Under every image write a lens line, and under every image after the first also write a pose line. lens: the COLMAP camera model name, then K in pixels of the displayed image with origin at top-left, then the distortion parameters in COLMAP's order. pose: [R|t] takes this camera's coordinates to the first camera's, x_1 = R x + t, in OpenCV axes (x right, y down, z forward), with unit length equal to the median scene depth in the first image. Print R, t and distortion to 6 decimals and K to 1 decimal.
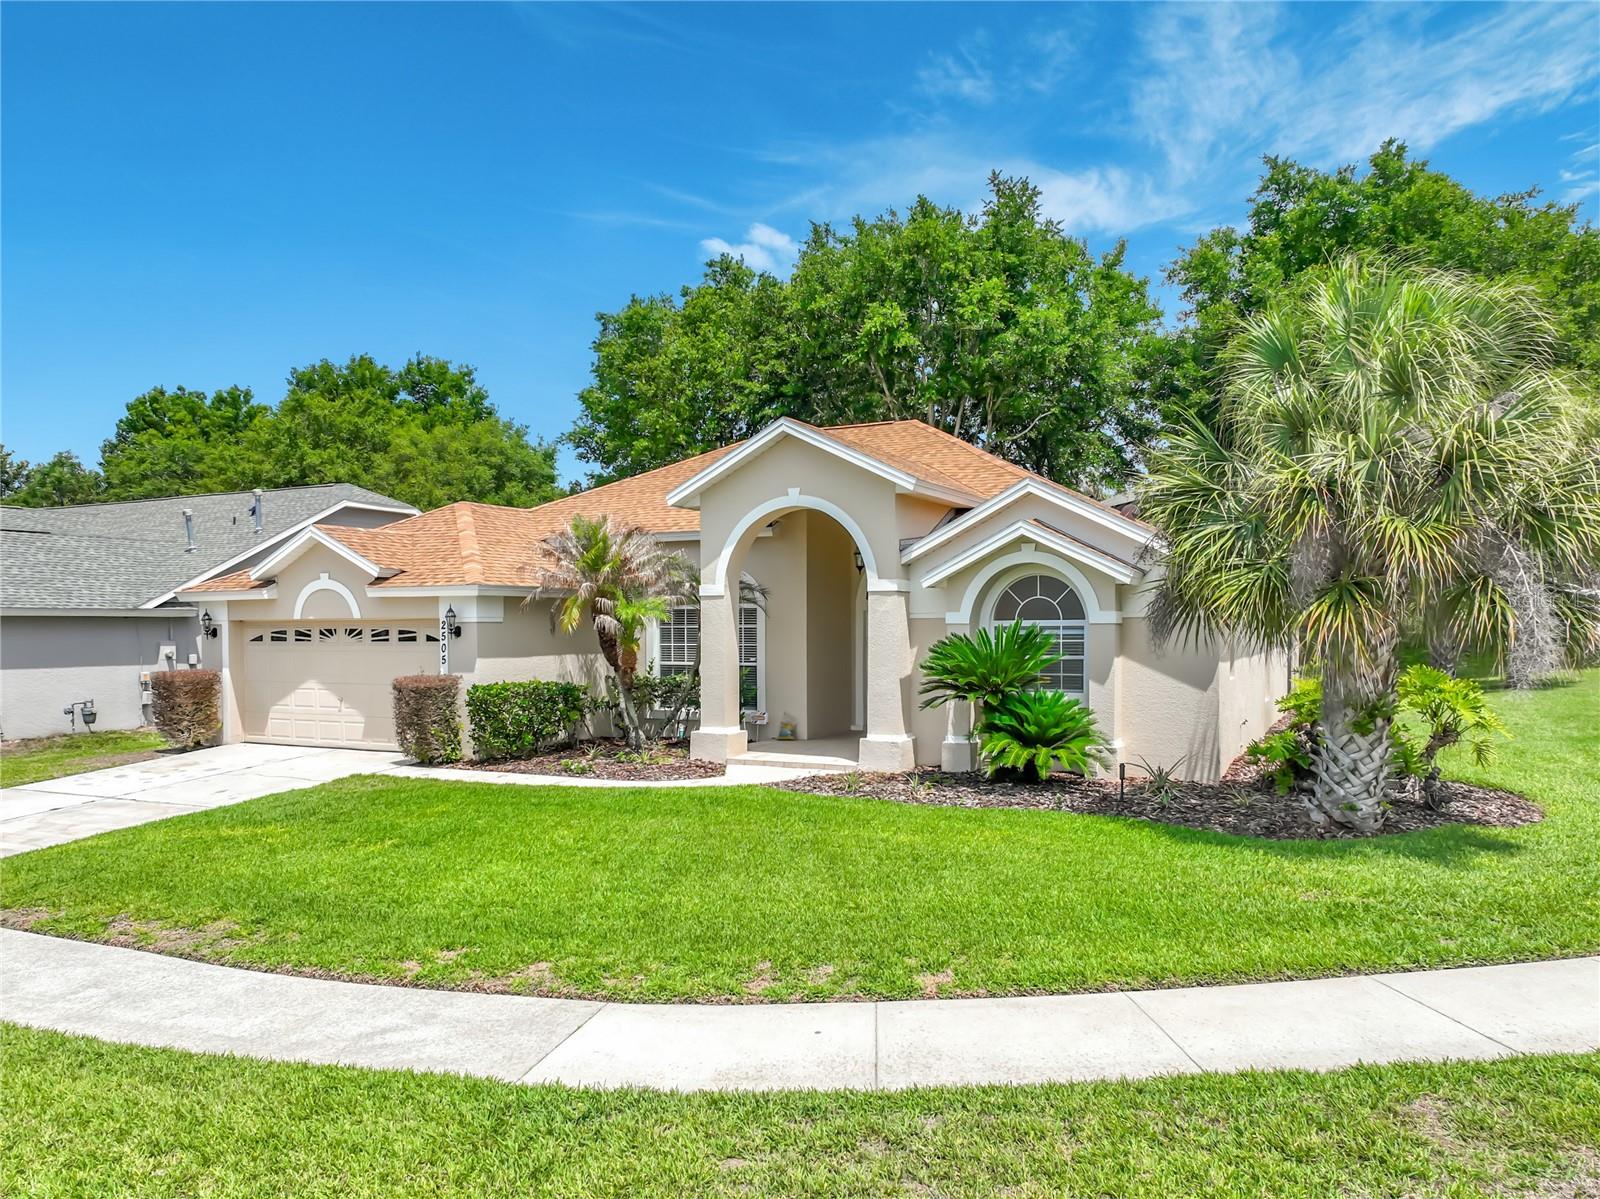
lens RADIAL K [[1165.9, 0, 801.0], [0, 1165.9, 660.7], [0, 0, 1]] dist [-0.016617, -0.002565]
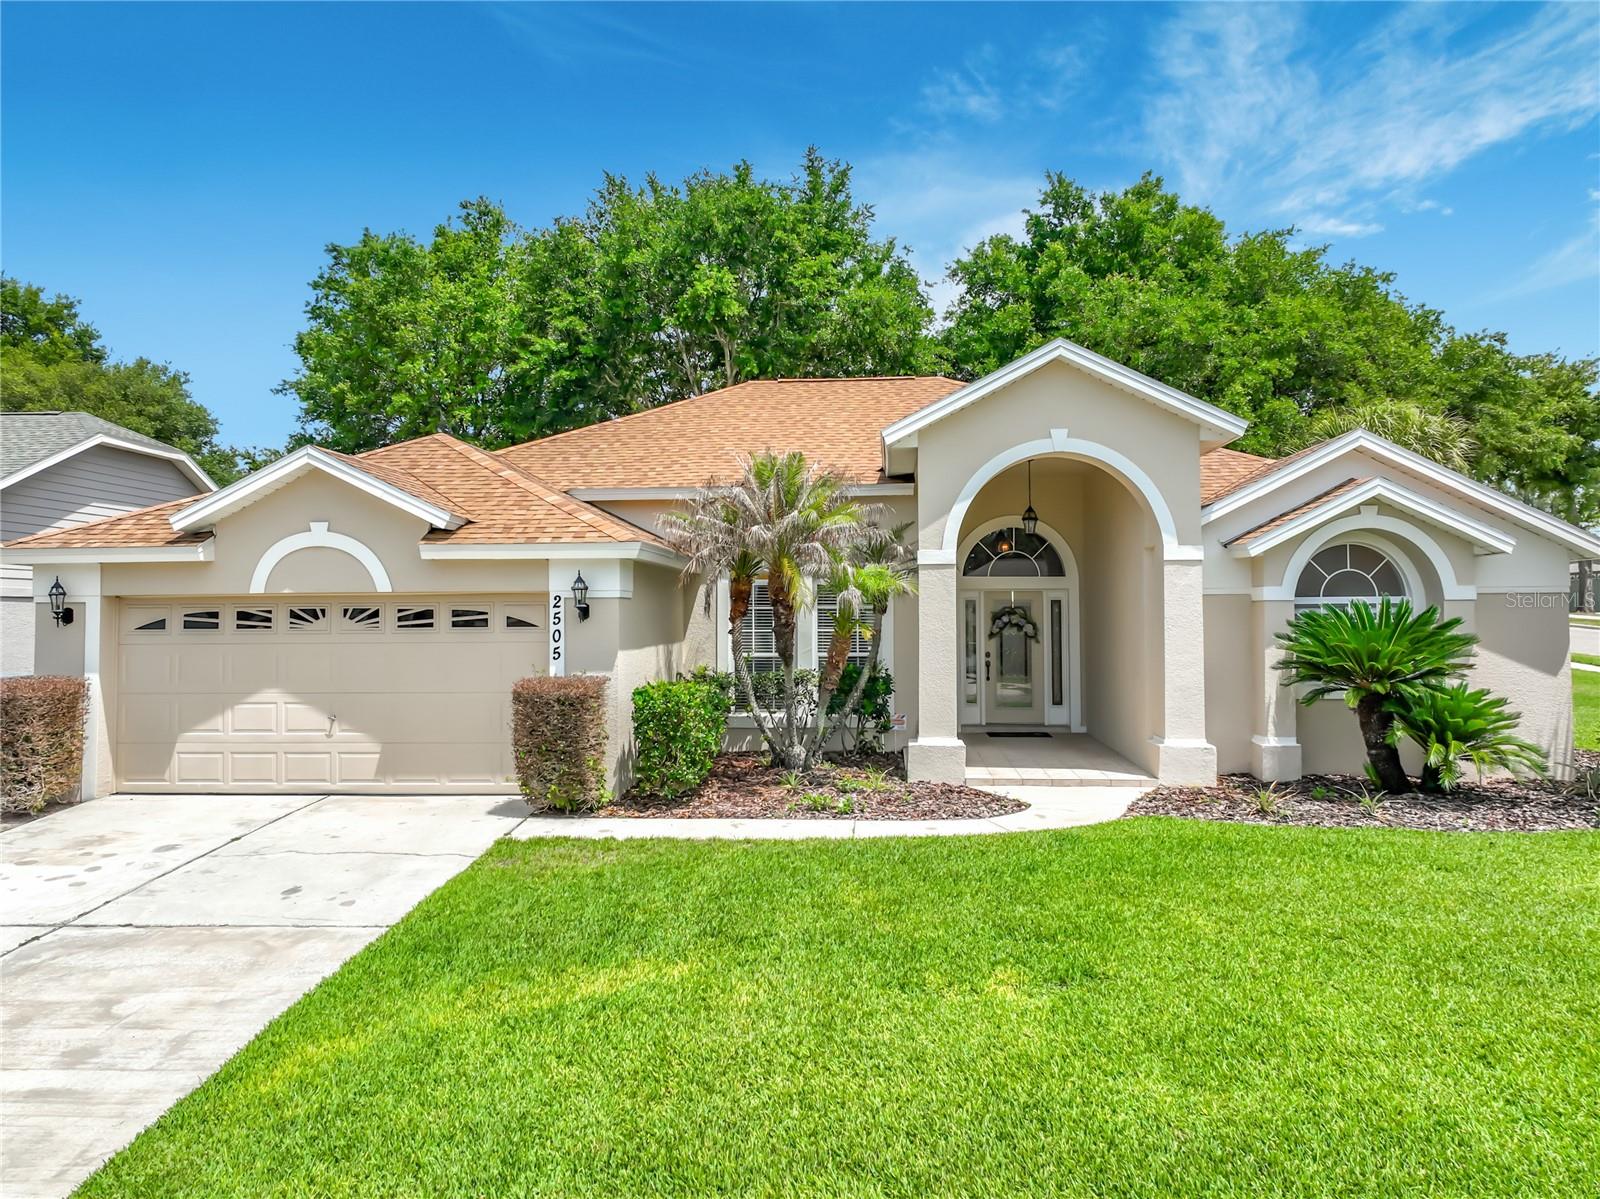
lens RADIAL K [[1120.8, 0, 804.7], [0, 1120.8, 581.5], [0, 0, 1]] dist [-0.000783, 0.023030]
pose [[0.924213, 0.010783, 0.381725, -0.380126], [0.013287, 0.998088, -0.060363, -0.001179], [-0.381646, 0.060860, 0.922303, 0.309233]]
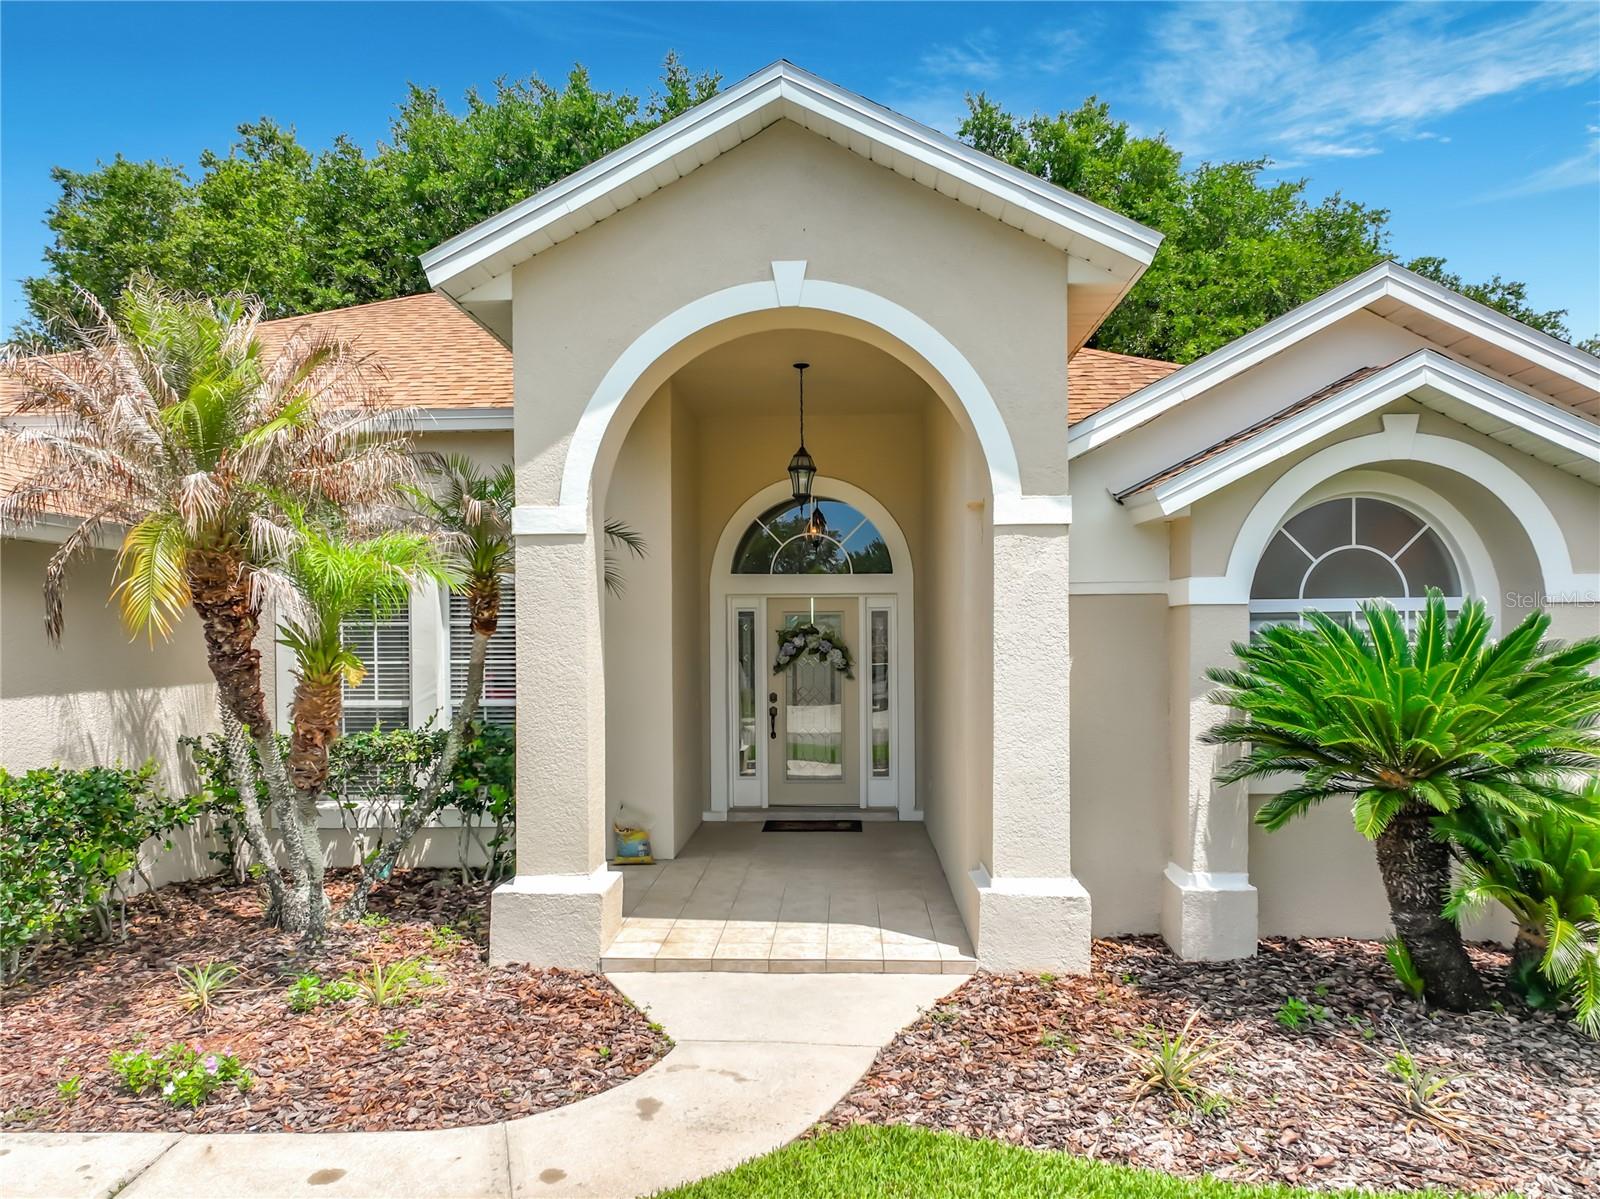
lens RADIAL K [[1138.0, 0, 794.7], [0, 1138.0, 652.8], [0, 0, 1]] dist [0.013125, 0.008807]
pose [[0.914105, -0.008725, 0.405384, -0.135219], [0.016651, 0.999733, -0.016031, -0.008239], [-0.405136, 0.021404, 0.914006, 0.542087]]
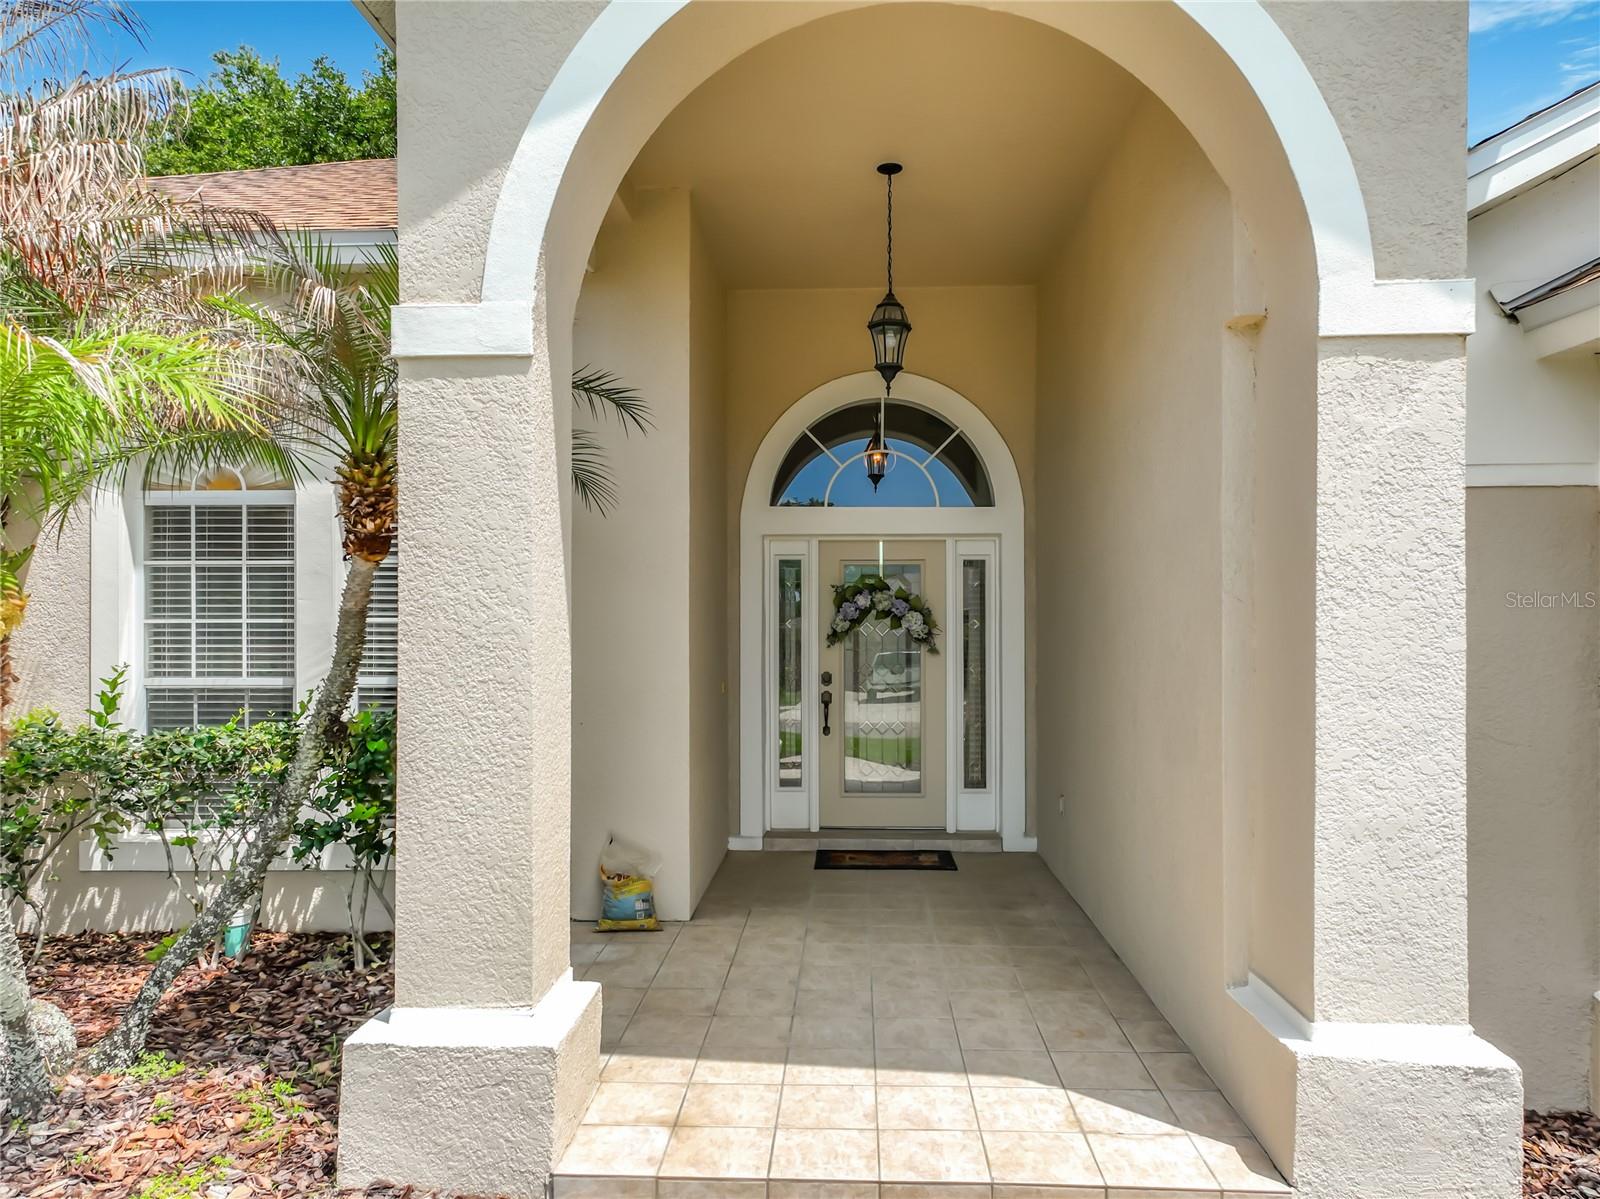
lens RADIAL K [[1128.1, 0, 809.4], [0, 1128.1, 623.5], [0, 0, 1]] dist [0.004285, 0.033443]
pose [[0.911954, 0.002173, 0.410287, -0.088838], [0.011543, 0.999454, -0.030951, -0.002575], [-0.410130, 0.032961, 0.911431, 0.693294]]
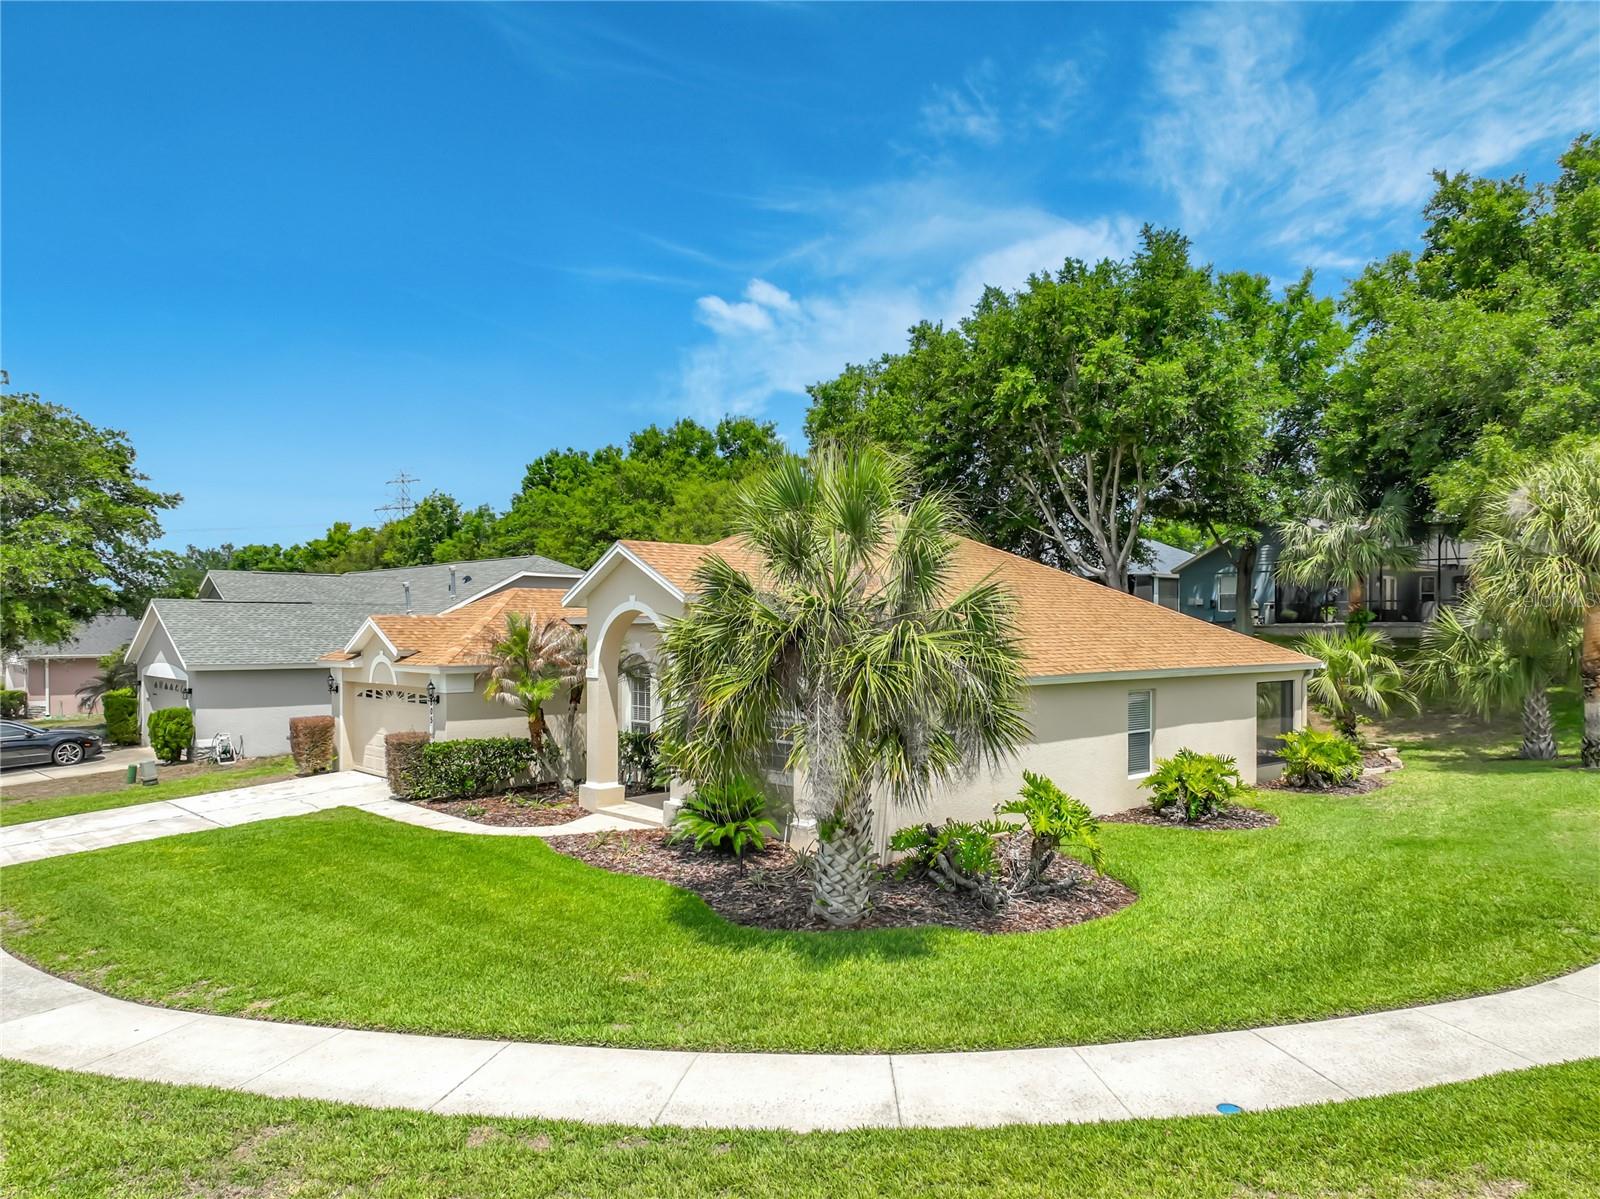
lens RADIAL K [[1114.0, 0, 800.7], [0, 1114.0, 630.6], [0, 0, 1]] dist [0.006293, 0.003533]
pose [[0.932059, 0.005530, -0.362265, 0.495548], [-0.015512, 0.999576, -0.024653, -0.070511], [0.361975, 0.028597, 0.931749, -0.036406]]
